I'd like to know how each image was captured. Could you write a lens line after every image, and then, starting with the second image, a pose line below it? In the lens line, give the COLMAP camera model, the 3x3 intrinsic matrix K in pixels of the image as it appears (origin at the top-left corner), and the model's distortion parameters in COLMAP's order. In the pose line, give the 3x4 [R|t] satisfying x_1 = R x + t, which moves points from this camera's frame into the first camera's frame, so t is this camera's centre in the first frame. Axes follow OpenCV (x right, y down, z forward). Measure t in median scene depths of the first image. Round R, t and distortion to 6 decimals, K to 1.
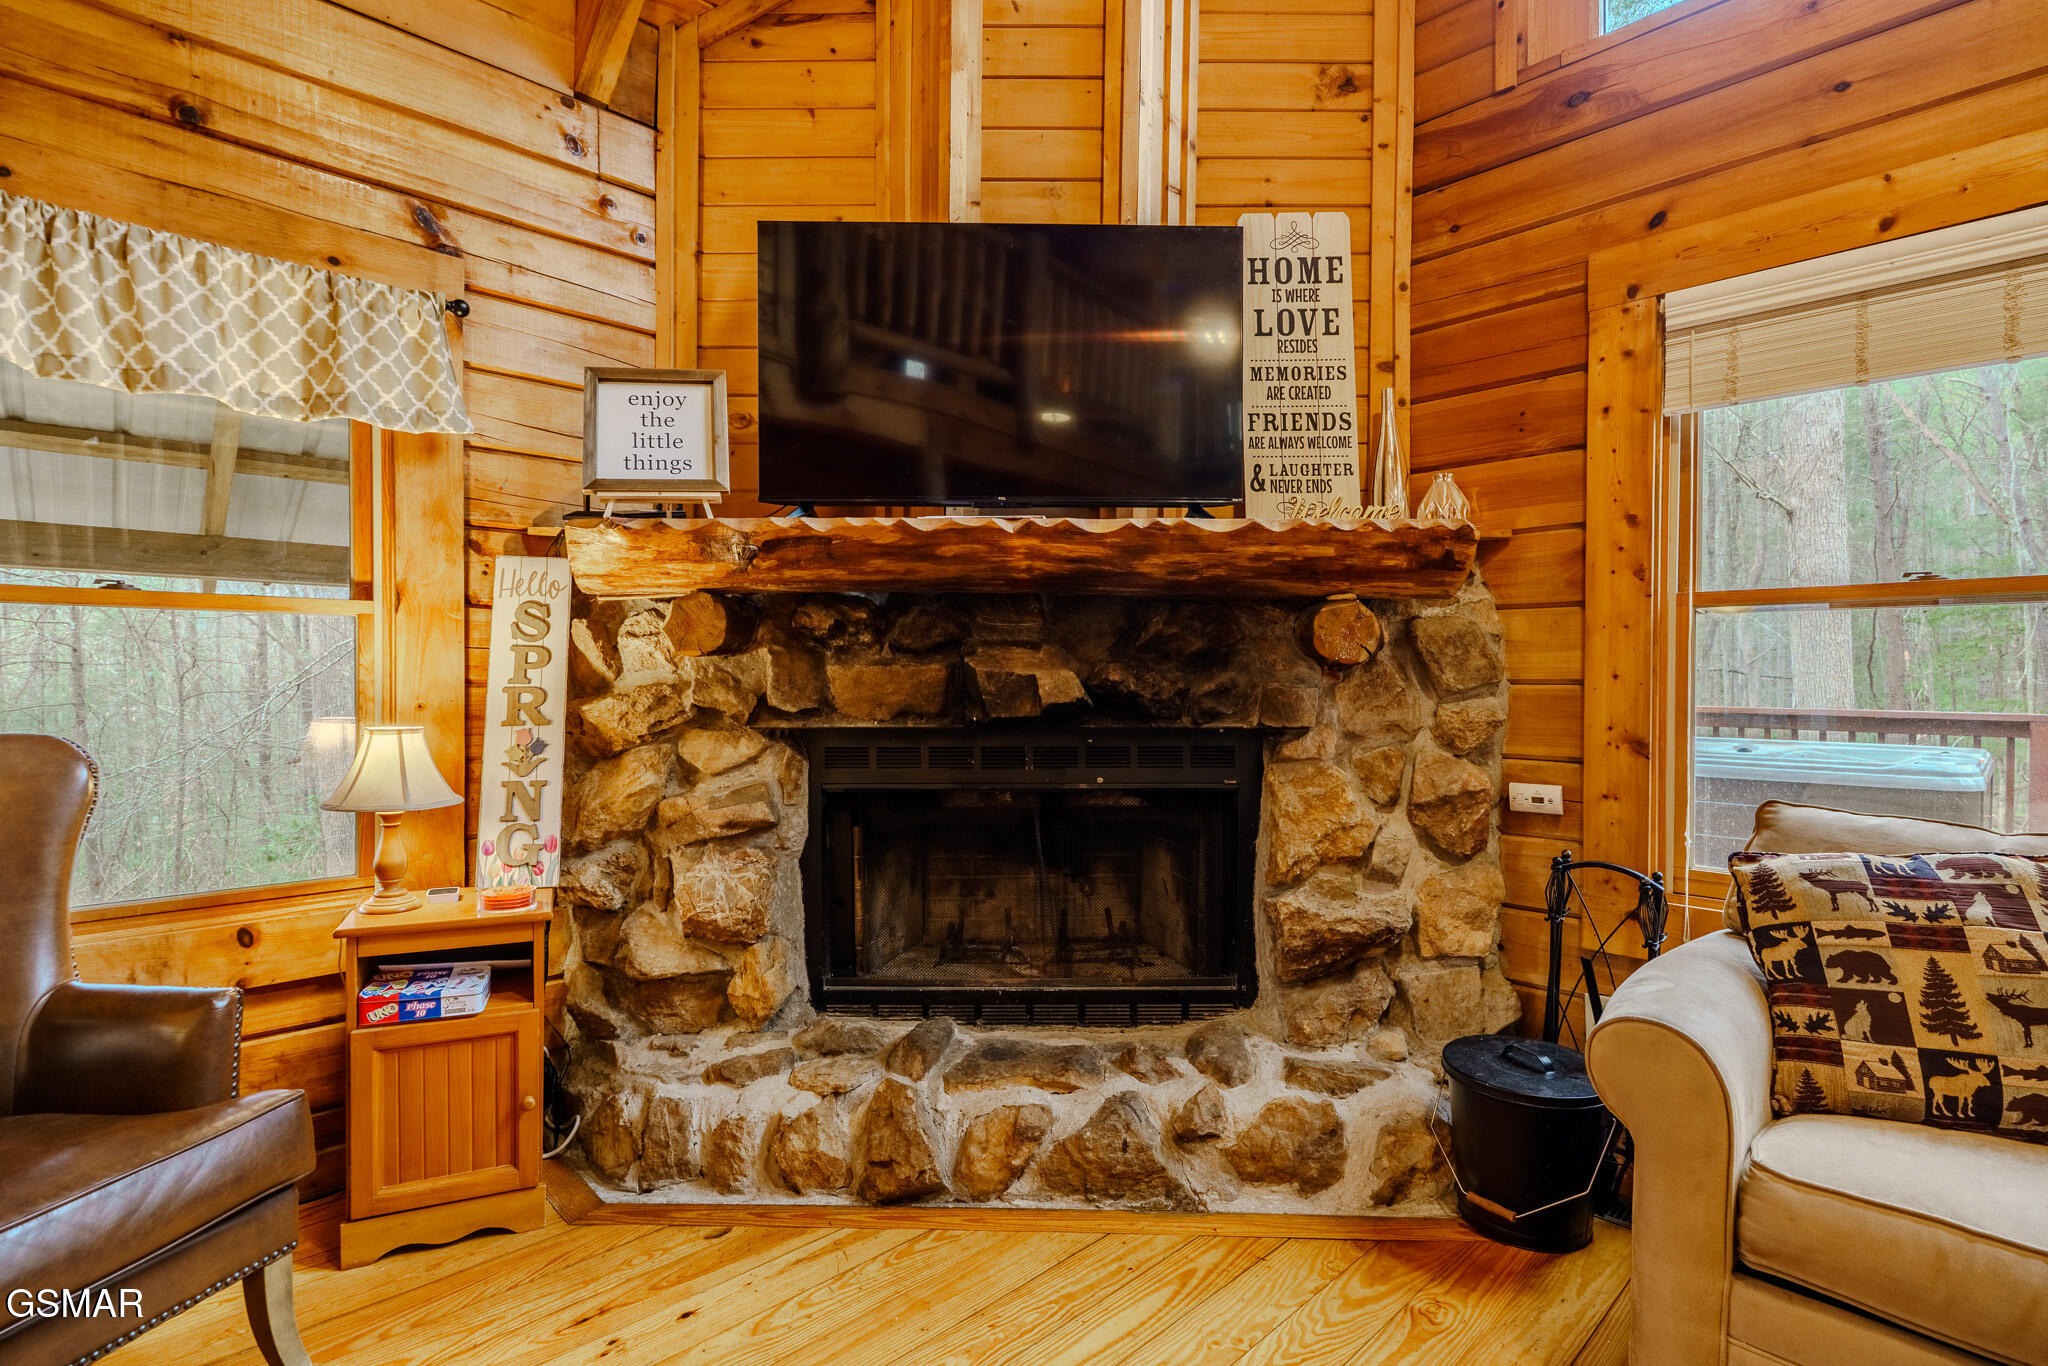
lens RADIAL K [[977.9, 0, 1023.3], [0, 977.9, 687.3], [0, 0, 1]] dist [-0.008720, 0.000839]
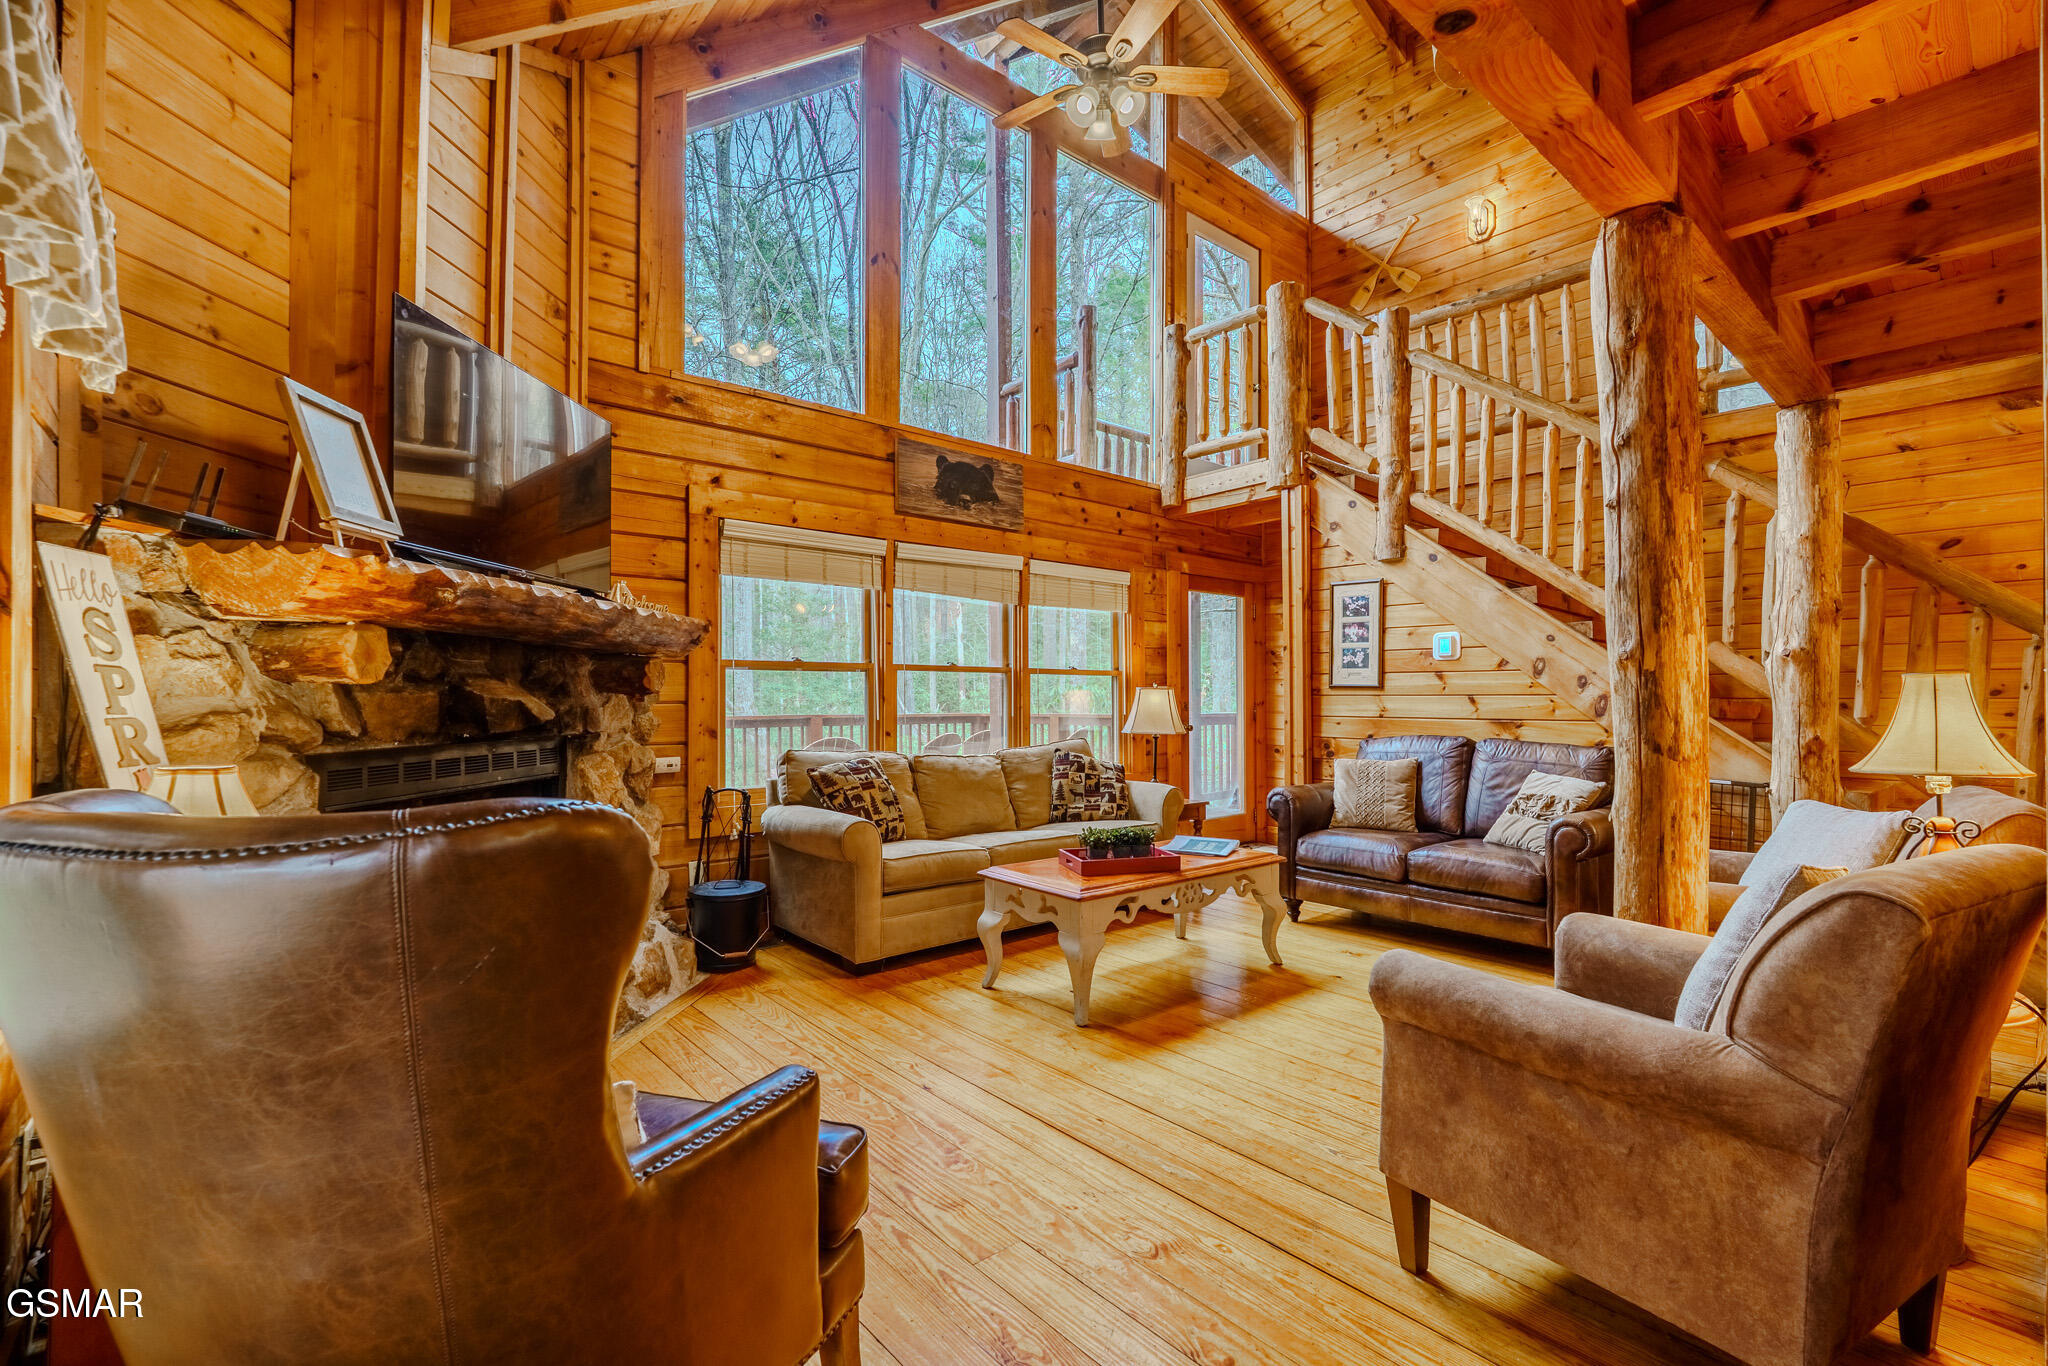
lens RADIAL K [[915.1, 0, 1024.0], [0, 915.1, 683.0], [0, 0, 1]] dist [0.001371, 0.000216]
pose [[0.056274, 0.013943, 0.998318, -1.172847], [0.012543, 0.999814, -0.014671, -0.008663], [-0.998337, 0.013348, 0.056089, 0.218277]]
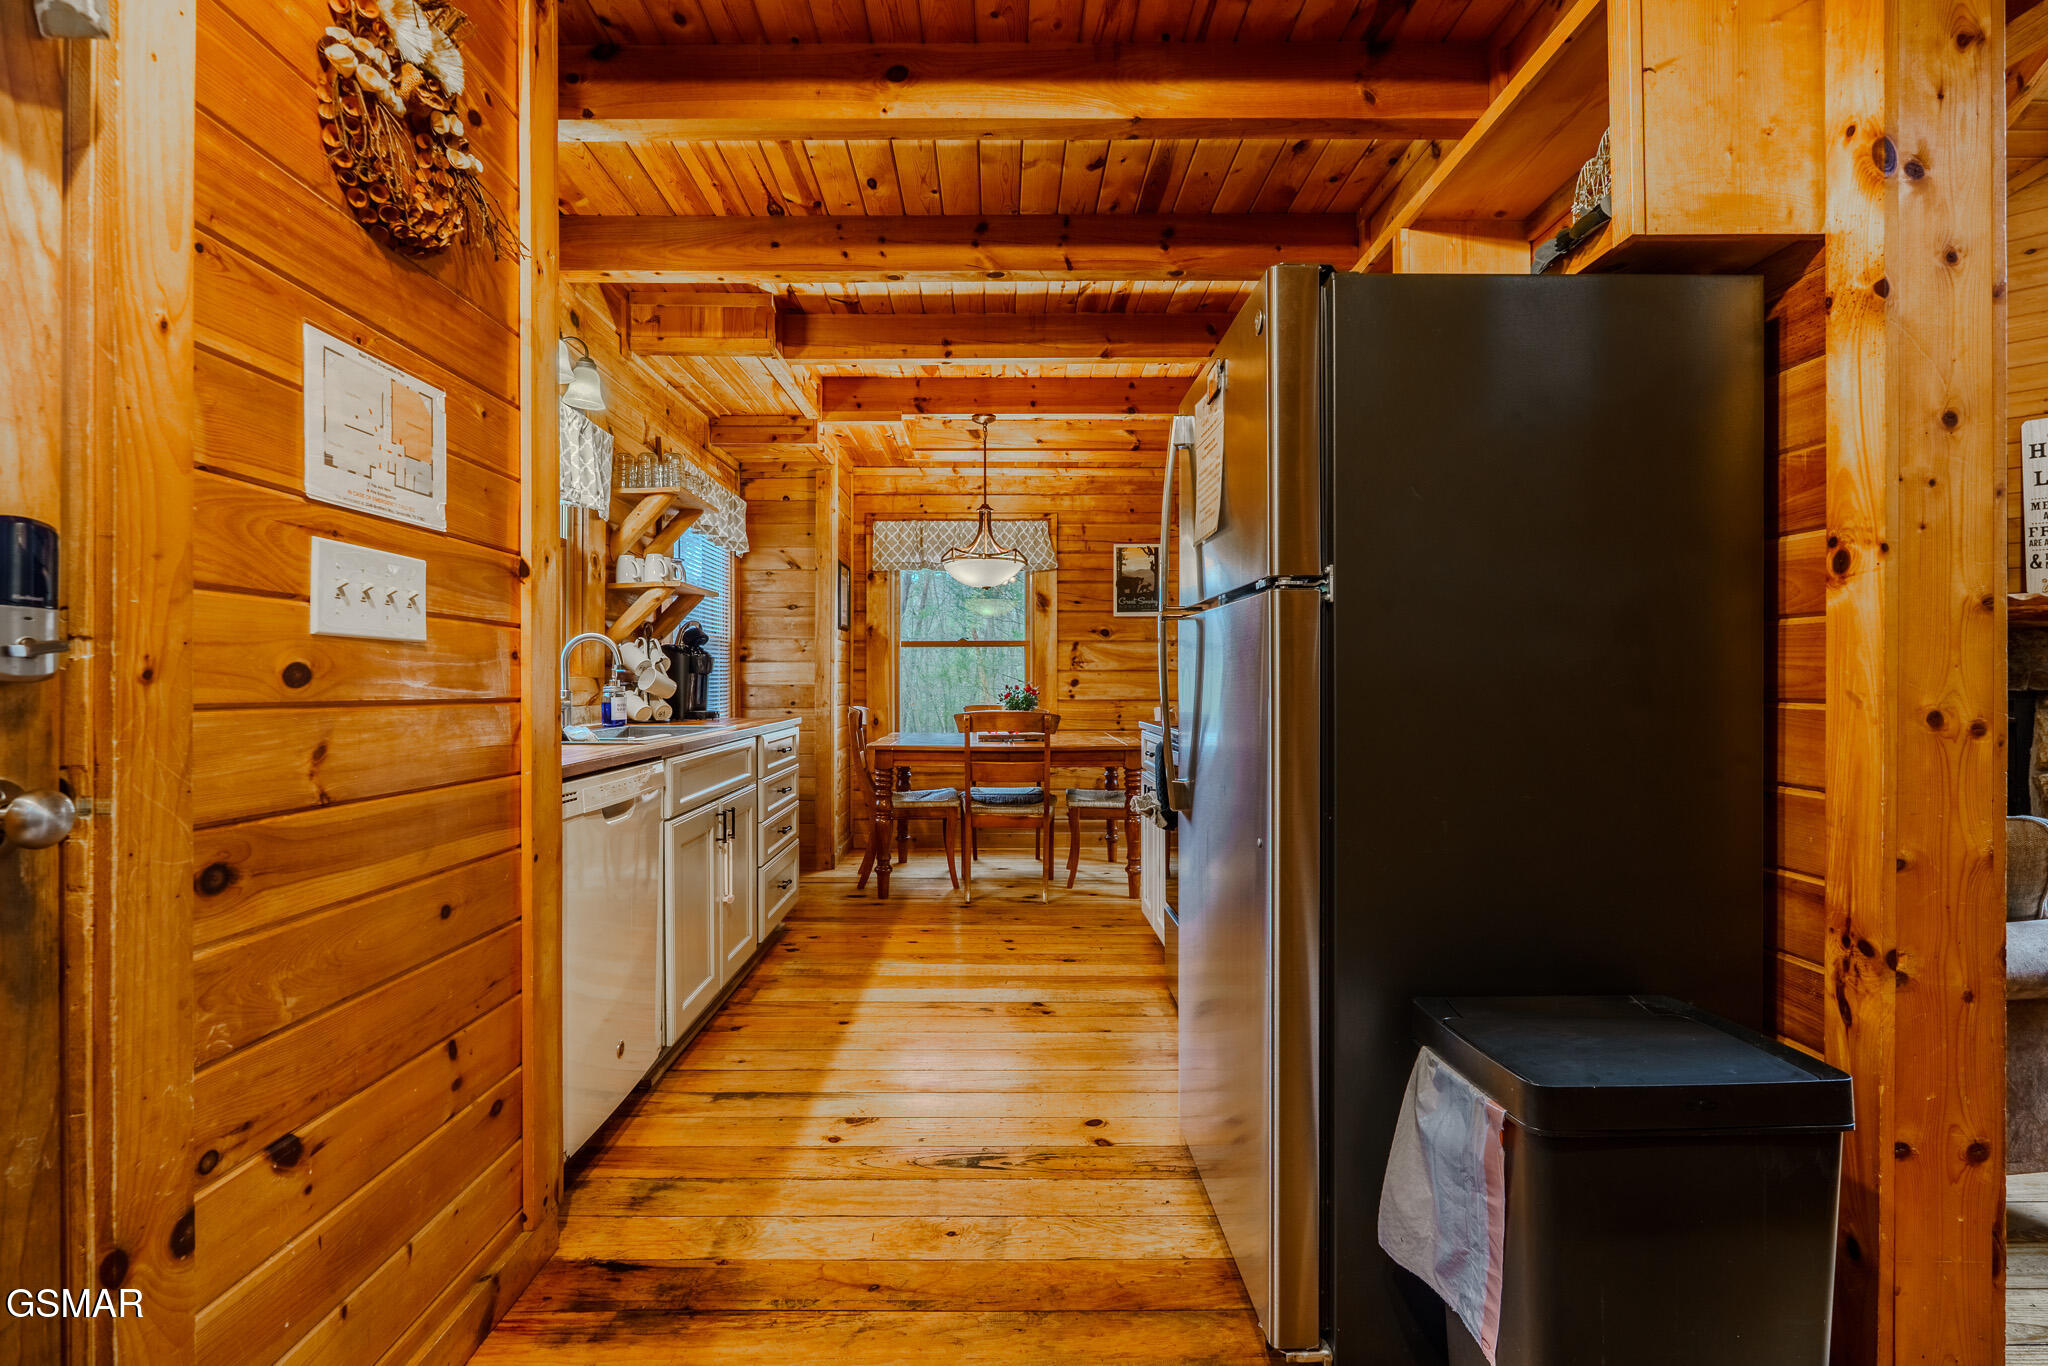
lens RADIAL K [[896.5, 0, 1019.7], [0, 896.5, 678.2], [0, 0, 1]] dist [-0.001229, -0.000082]
pose [[0.725683, -0.003923, -0.688018, 0.001859], [-0.007098, 0.999888, -0.013188, 0.056940], [0.687992, 0.014454, 0.725574, -1.833523]]
